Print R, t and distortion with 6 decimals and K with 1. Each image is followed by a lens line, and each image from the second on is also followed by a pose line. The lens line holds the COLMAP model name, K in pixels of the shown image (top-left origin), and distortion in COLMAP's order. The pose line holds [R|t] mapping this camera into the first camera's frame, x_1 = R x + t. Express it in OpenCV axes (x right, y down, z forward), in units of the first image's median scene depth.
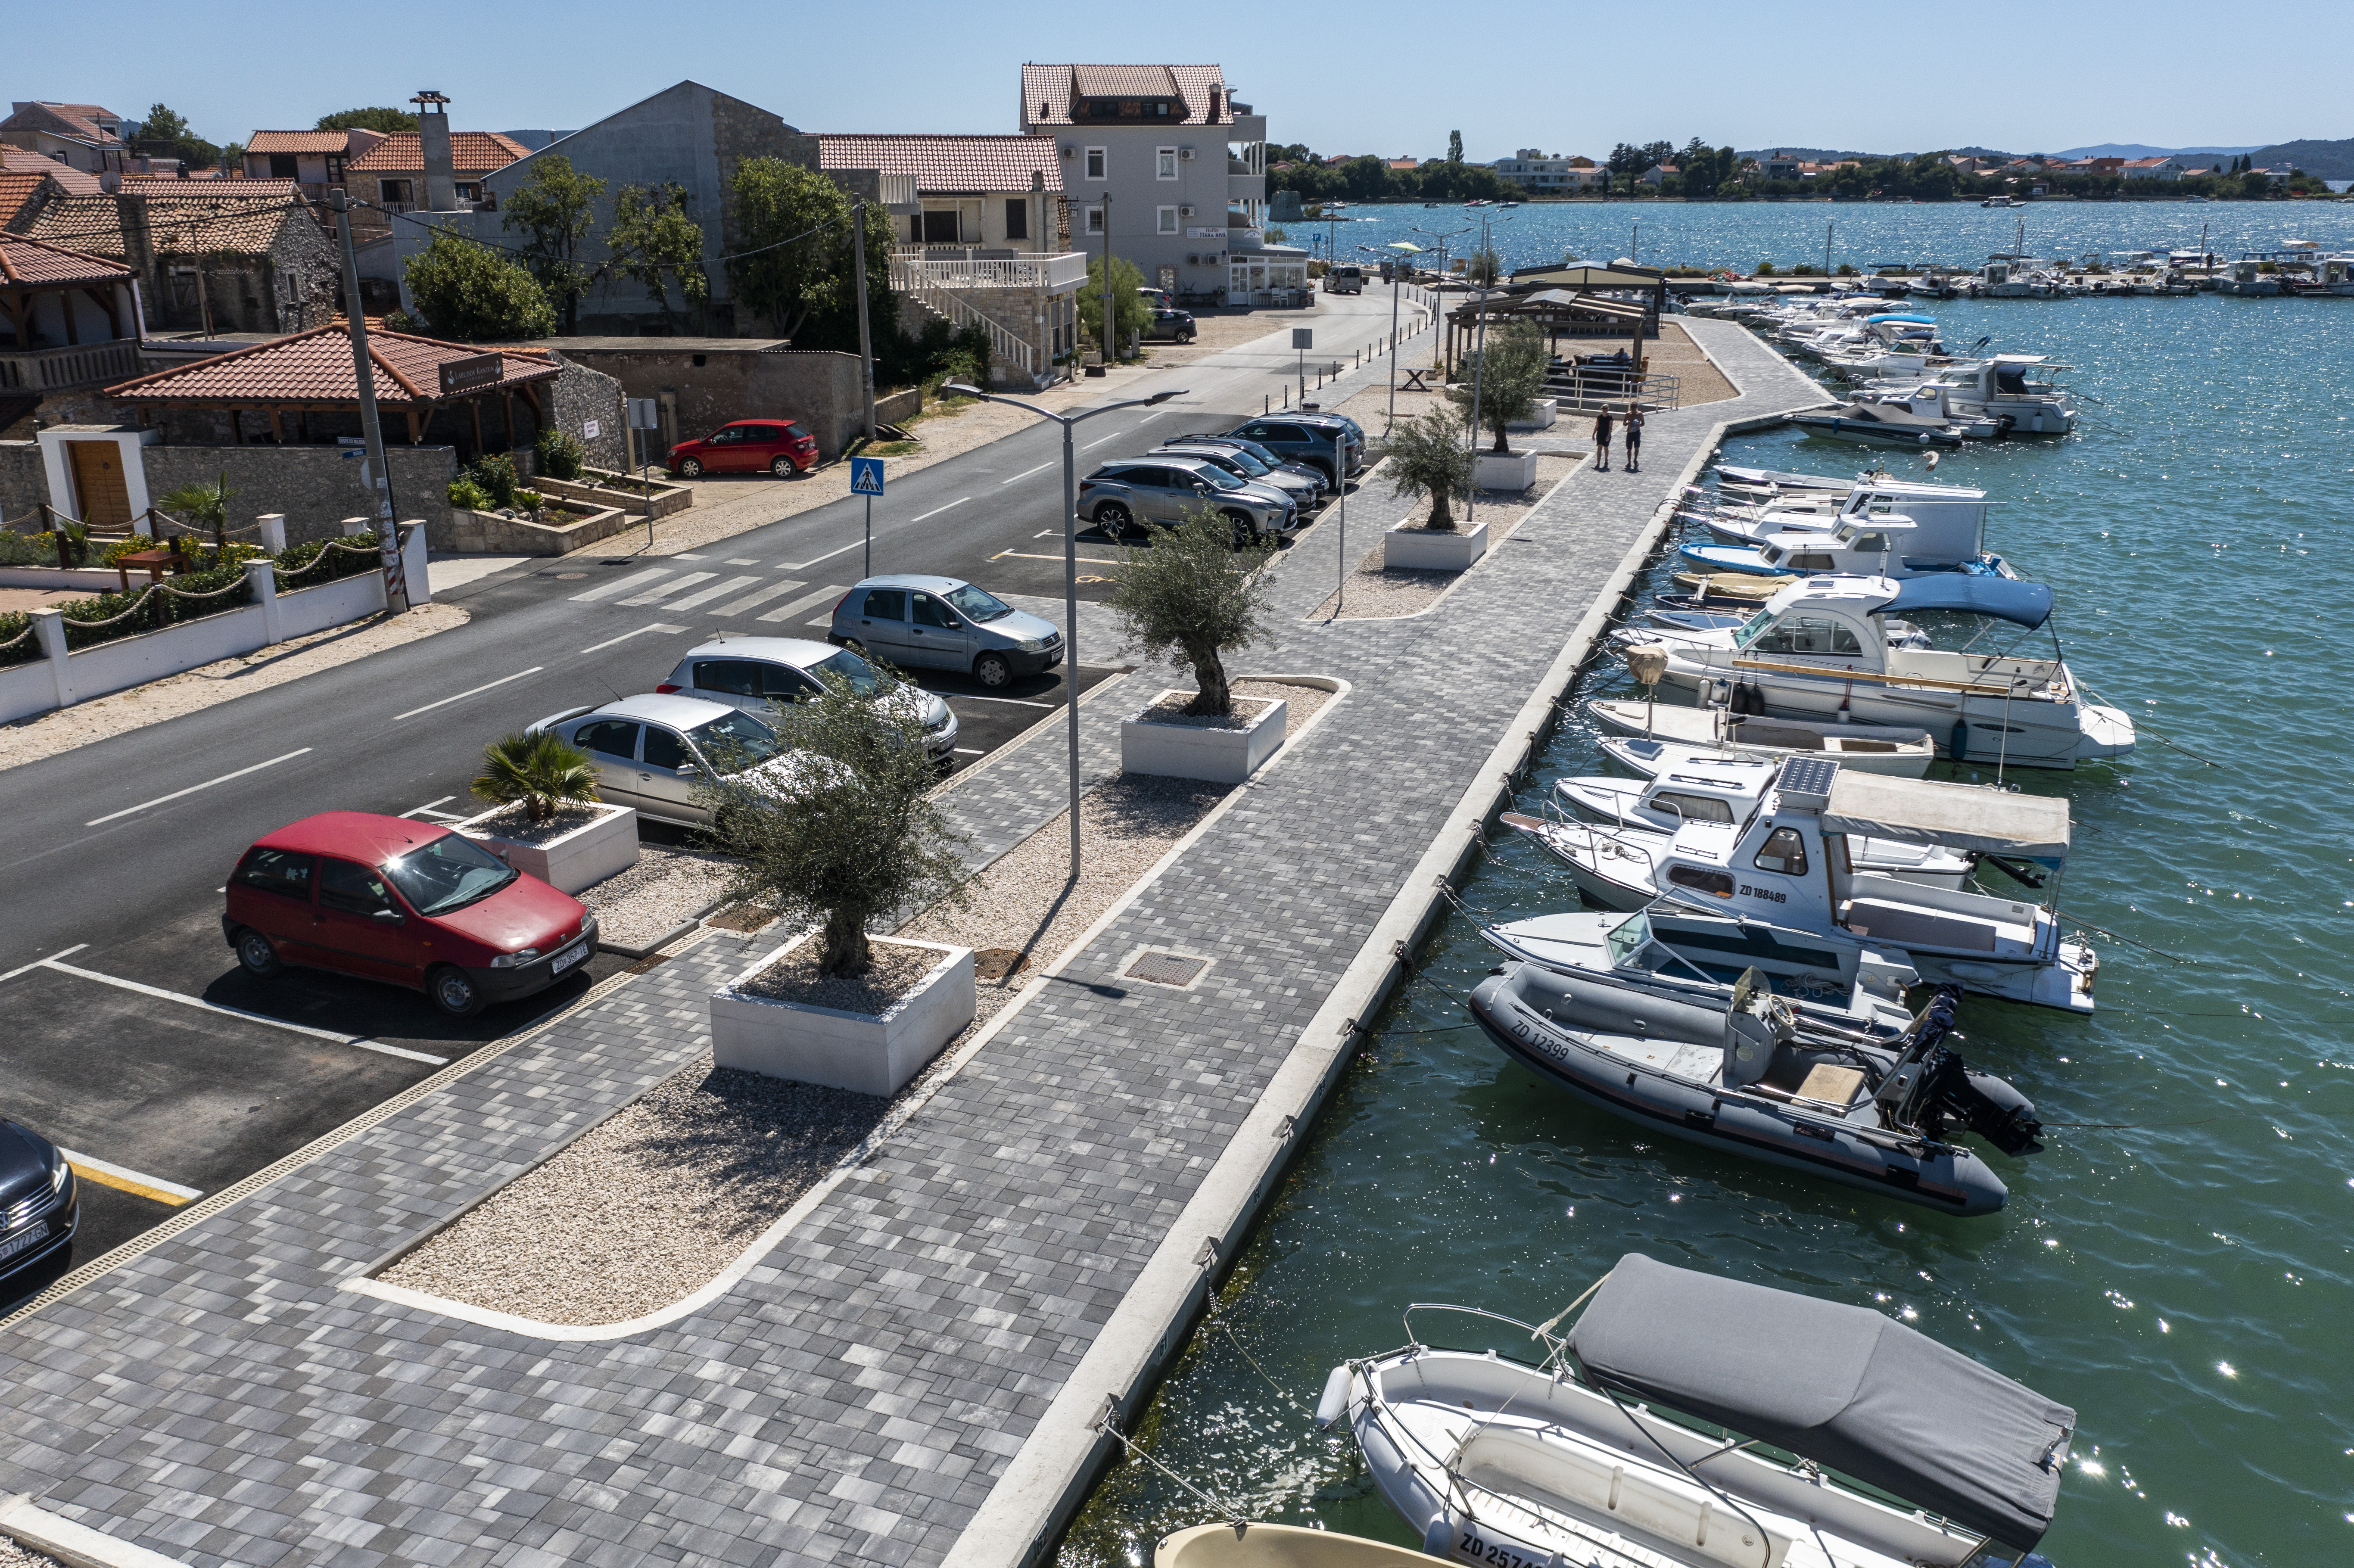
lens RADIAL K [[1859.4, 0, 1176.2], [0, 1859.4, 781.9], [0, 0, 1]] dist [-0.011581, 0.004488]
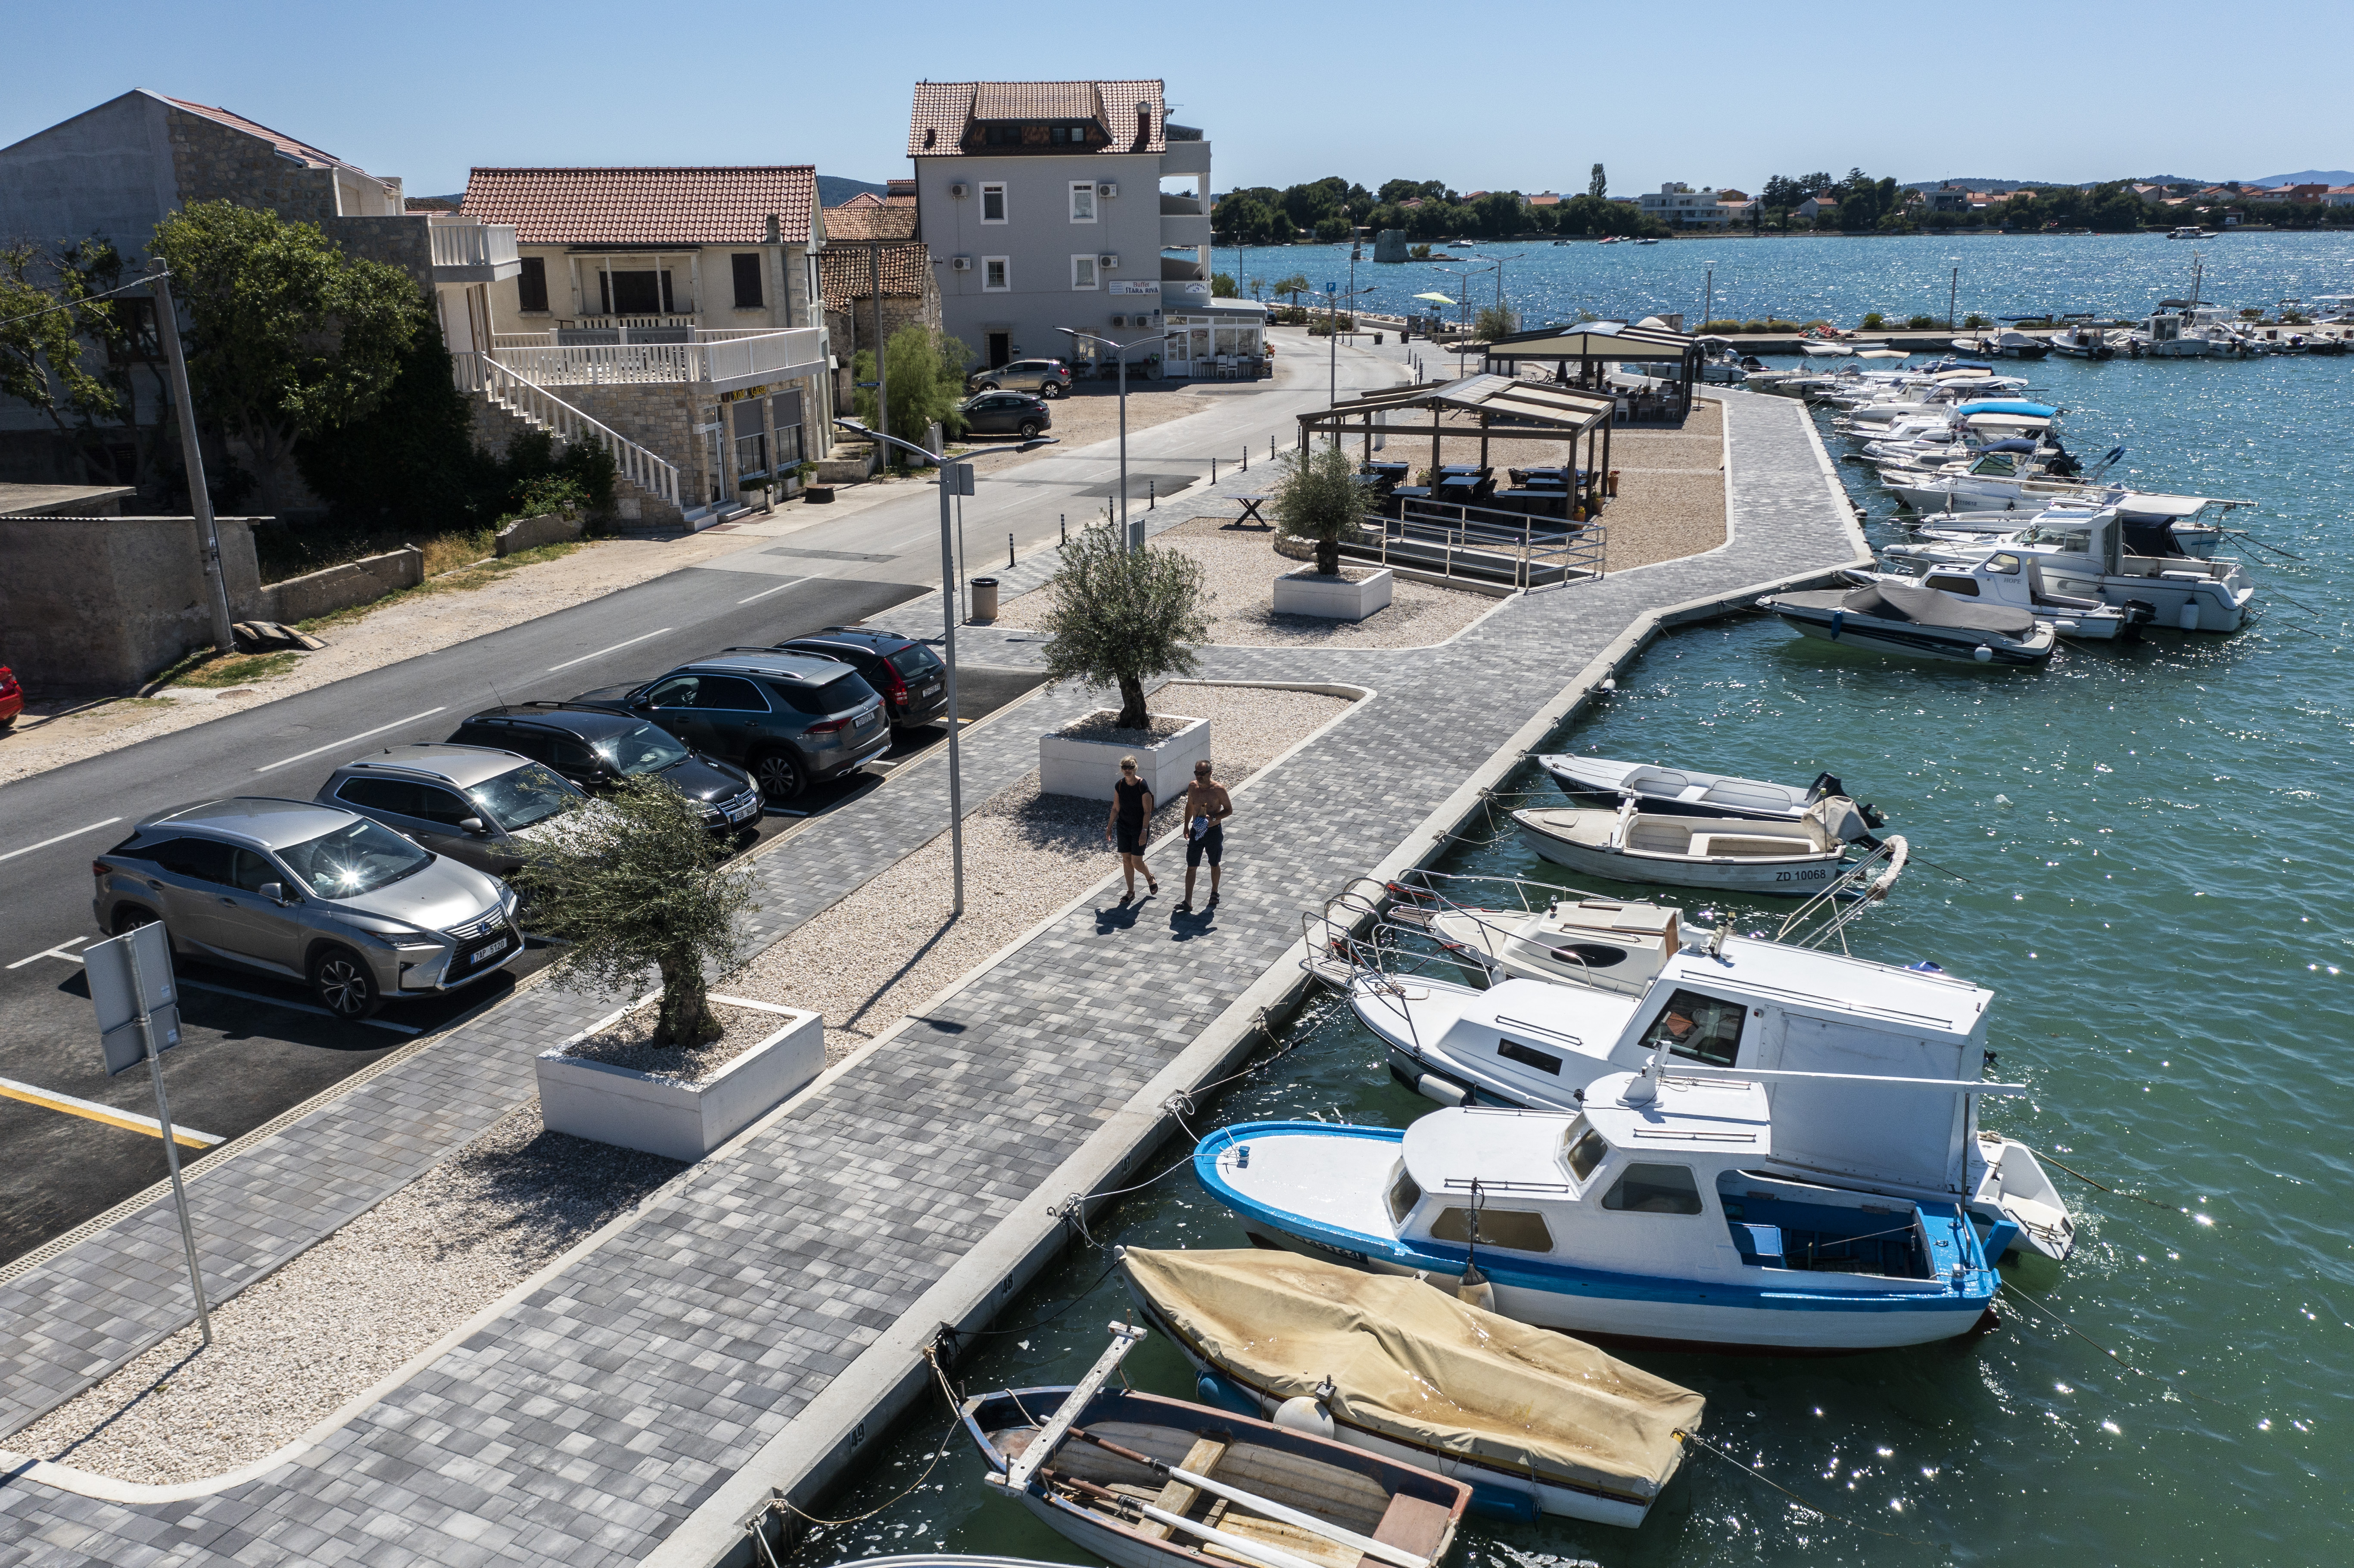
lens RADIAL K [[1859.4, 0, 1174.7], [0, 1859.4, 784.7], [0, 0, 1]] dist [-0.011581, 0.004488]
pose [[0.996483, 0.014266, -0.082578, 0.100465], [-0.015729, 0.999730, -0.017103, -0.066065], [0.082311, 0.018342, 0.996438, 0.201637]]
